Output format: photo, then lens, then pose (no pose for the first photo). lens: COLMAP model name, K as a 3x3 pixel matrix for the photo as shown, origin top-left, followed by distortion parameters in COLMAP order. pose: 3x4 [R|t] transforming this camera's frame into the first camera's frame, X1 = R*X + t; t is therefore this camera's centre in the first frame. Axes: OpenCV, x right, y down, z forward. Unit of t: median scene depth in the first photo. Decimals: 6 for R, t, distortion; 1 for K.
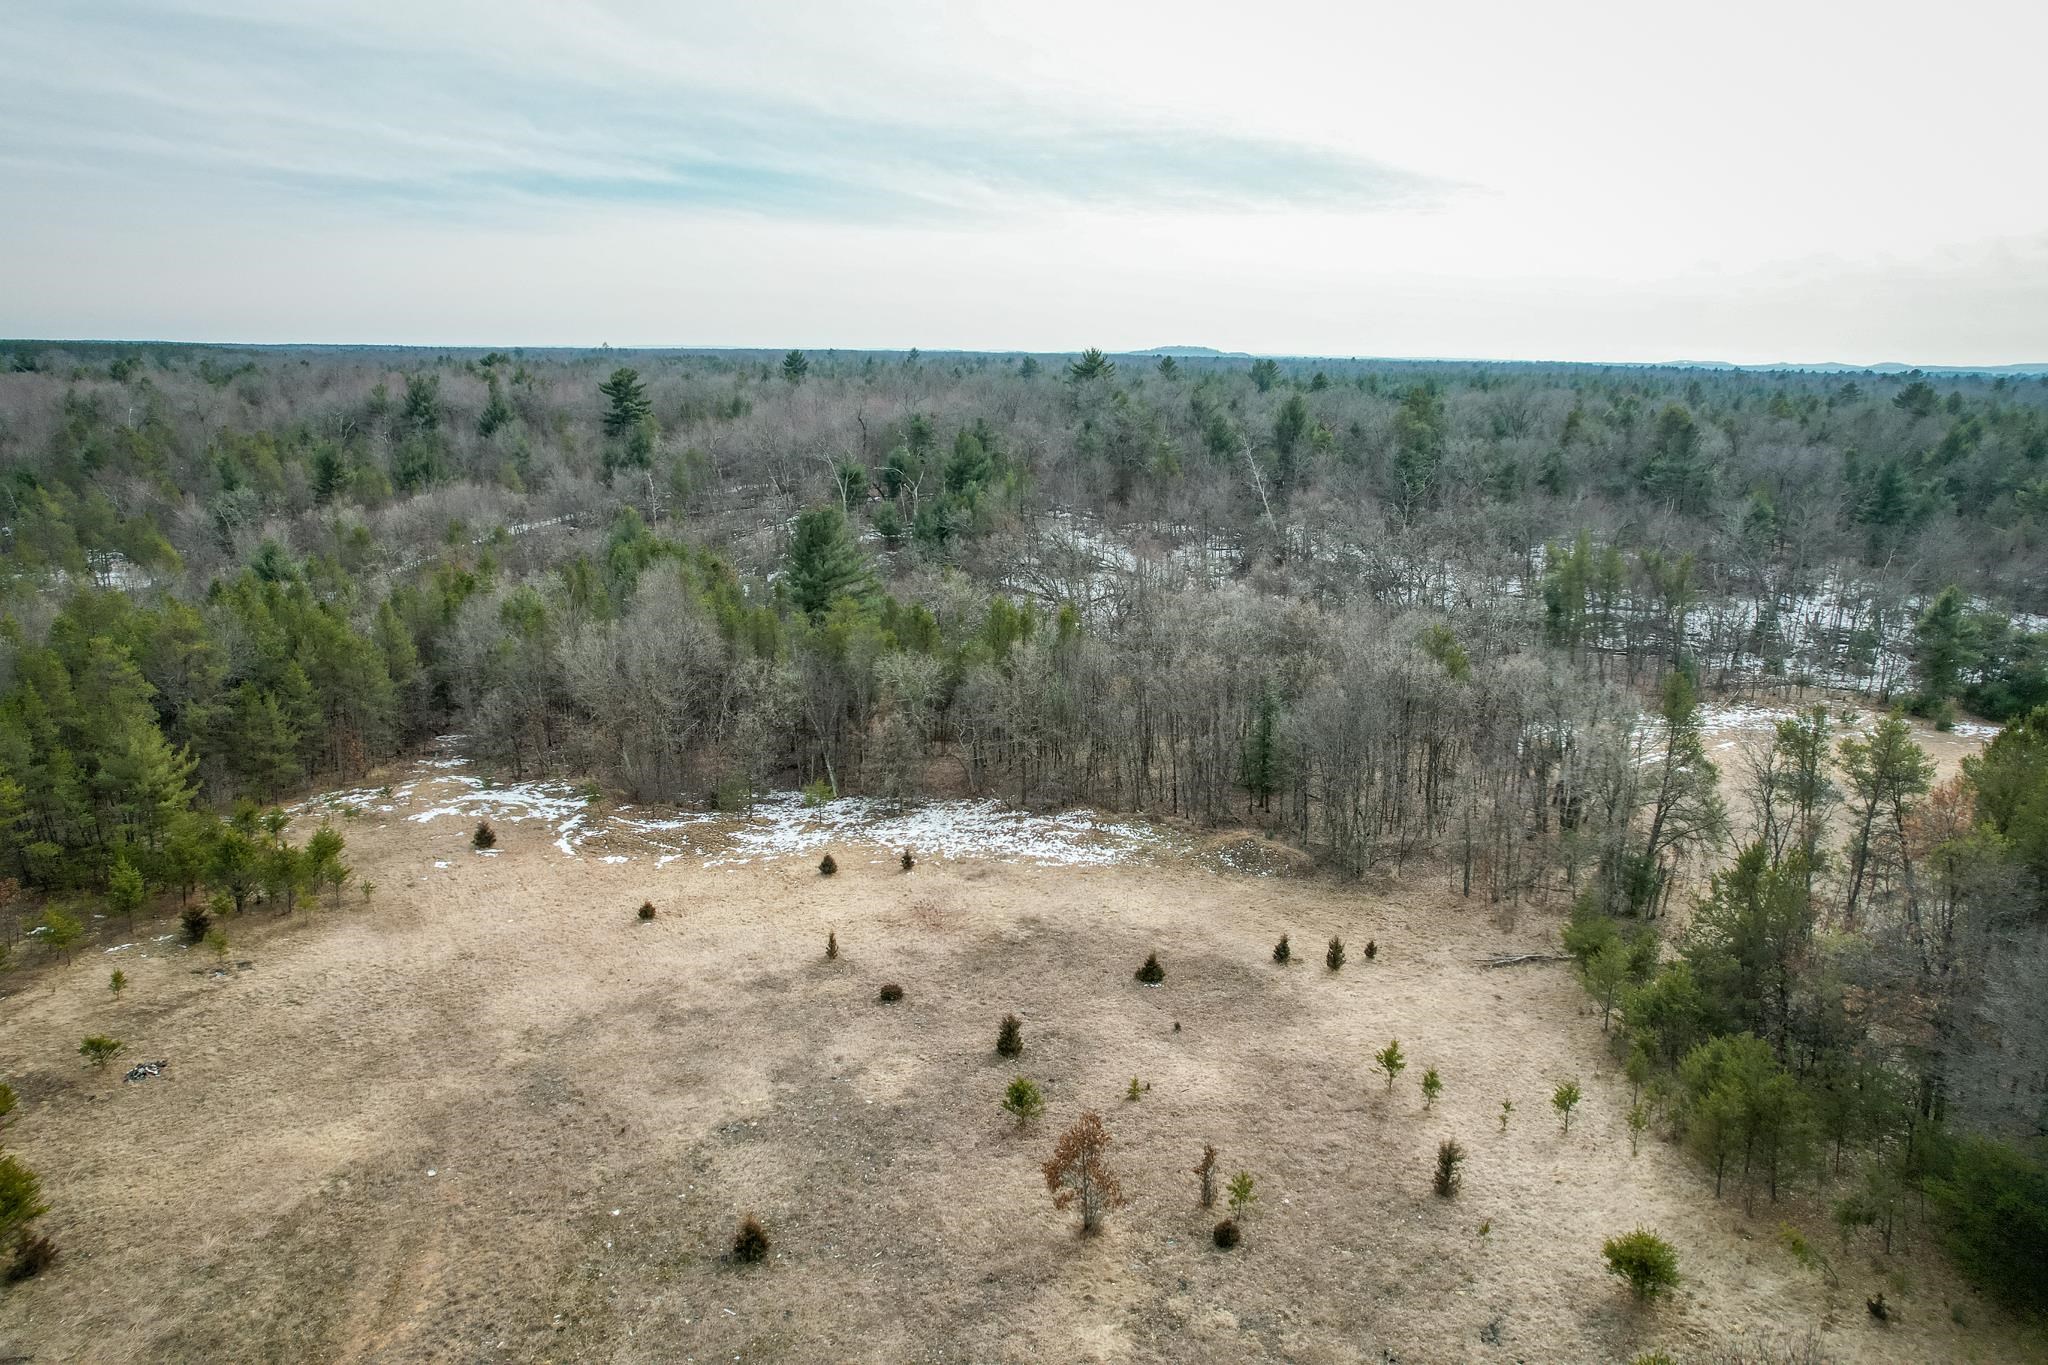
lens RADIAL K [[1303.1, 0, 1029.8], [0, 1303.1, 679.9], [0, 0, 1]] dist [-0.071651, 0.064130]
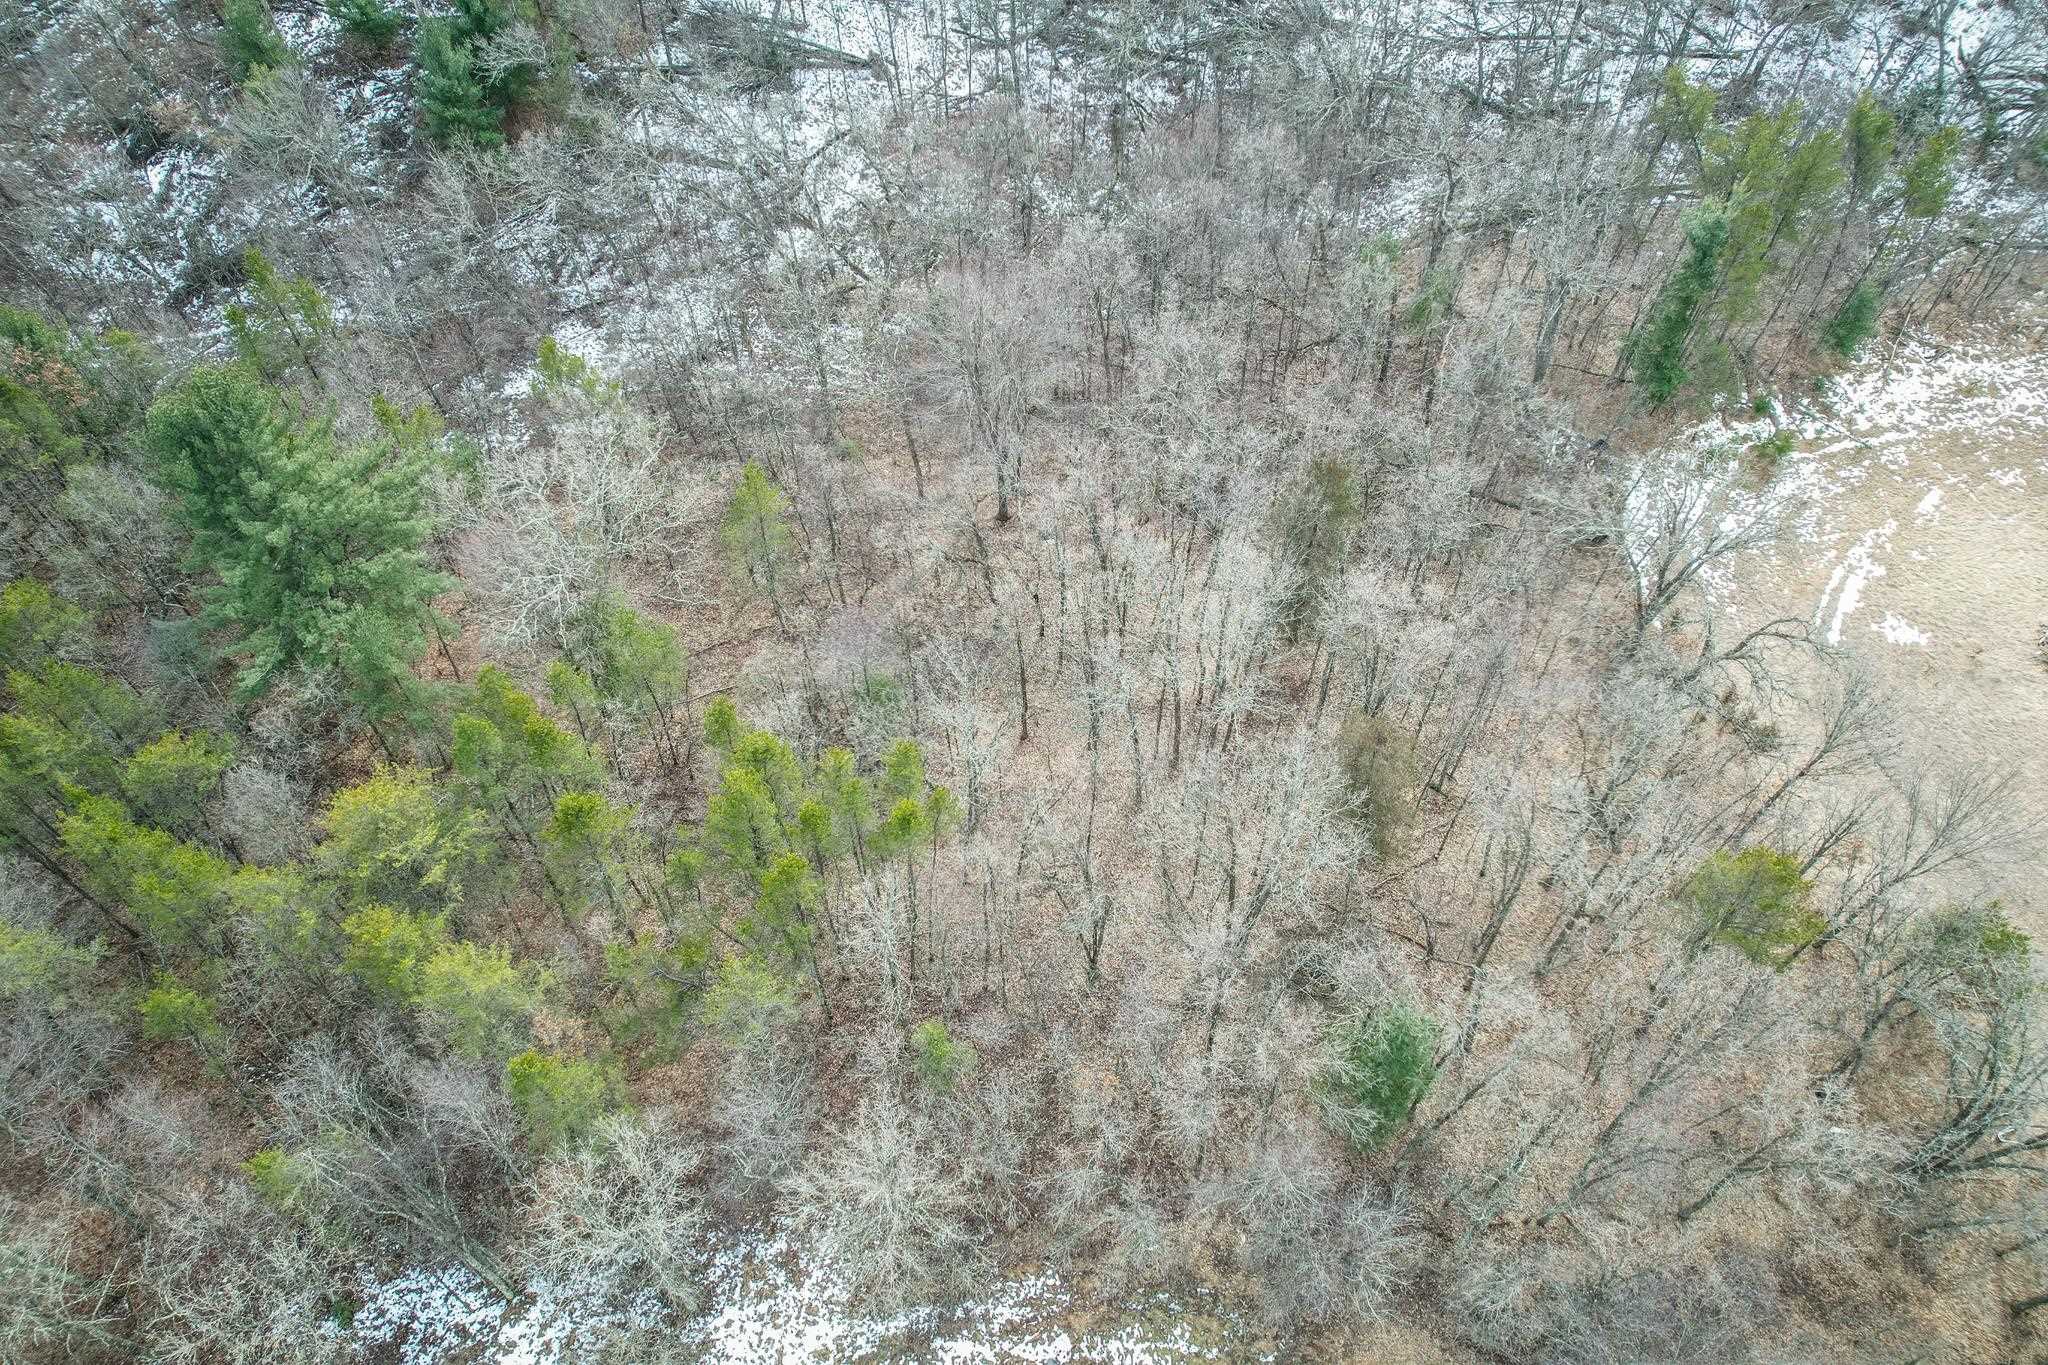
lens RADIAL K [[1303.1, 0, 1032.1], [0, 1303.1, 675.5], [0, 0, 1]] dist [-0.071651, 0.064130]
pose [[0.963887, -0.207678, 0.166709, 0.004856], [0.060309, 0.779951, 0.622927, -0.391839], [-0.259393, -0.590378, 0.764310, 0.779511]]
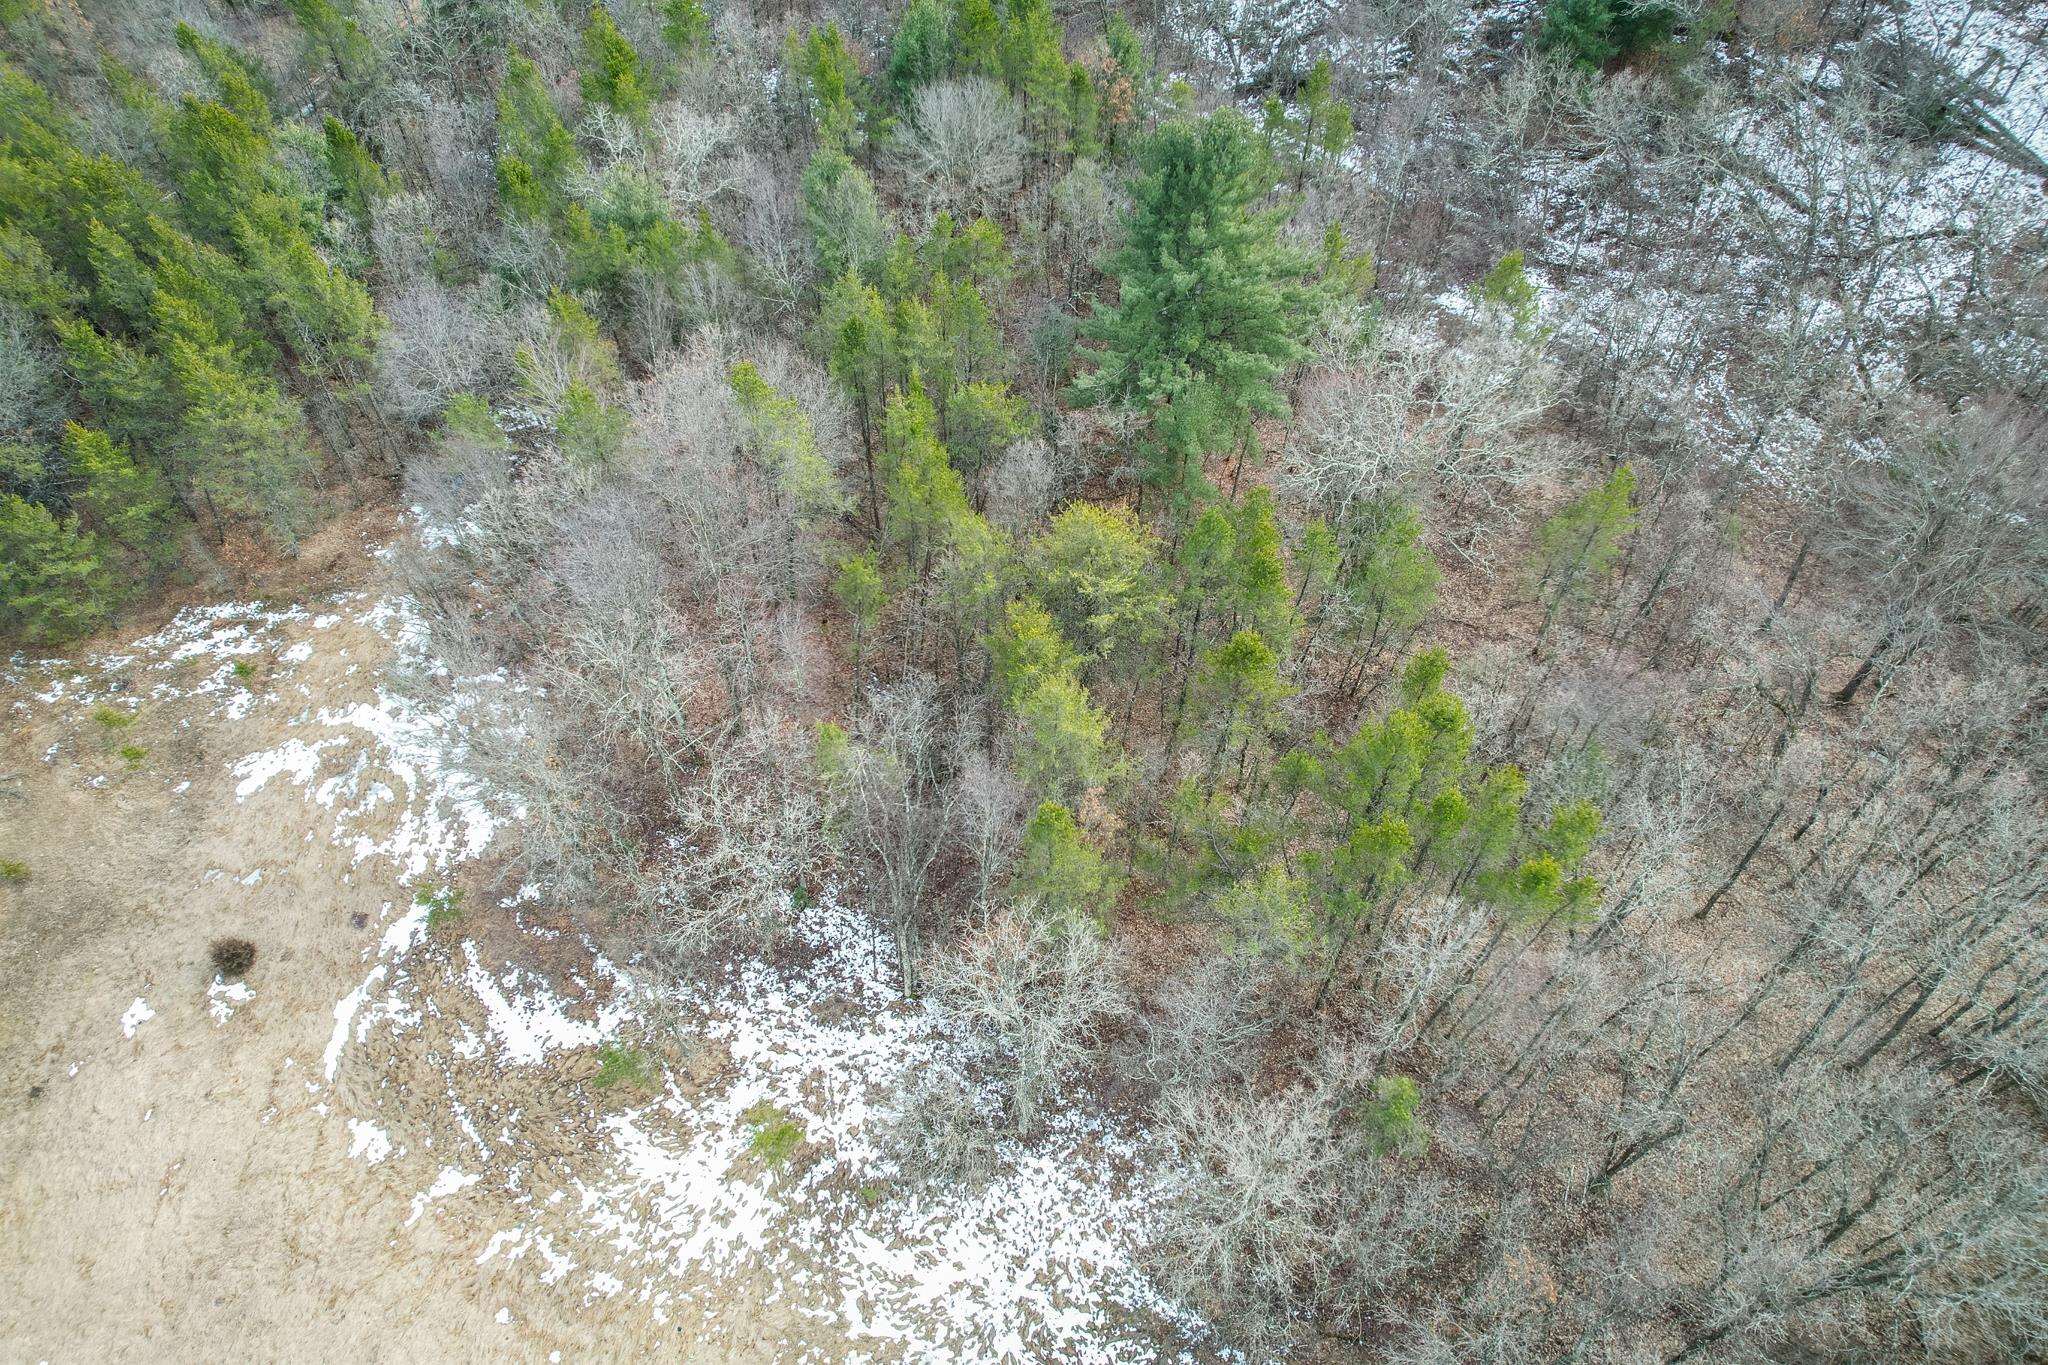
lens RADIAL K [[1303.1, 0, 1033.5], [0, 1303.1, 678.9], [0, 0, 1]] dist [-0.071651, 0.064130]
pose [[0.848590, 0.416349, -0.326418, 0.000947], [-0.130021, 0.762189, 0.634162, -0.335242], [0.512825, -0.495703, 0.700920, 0.795537]]
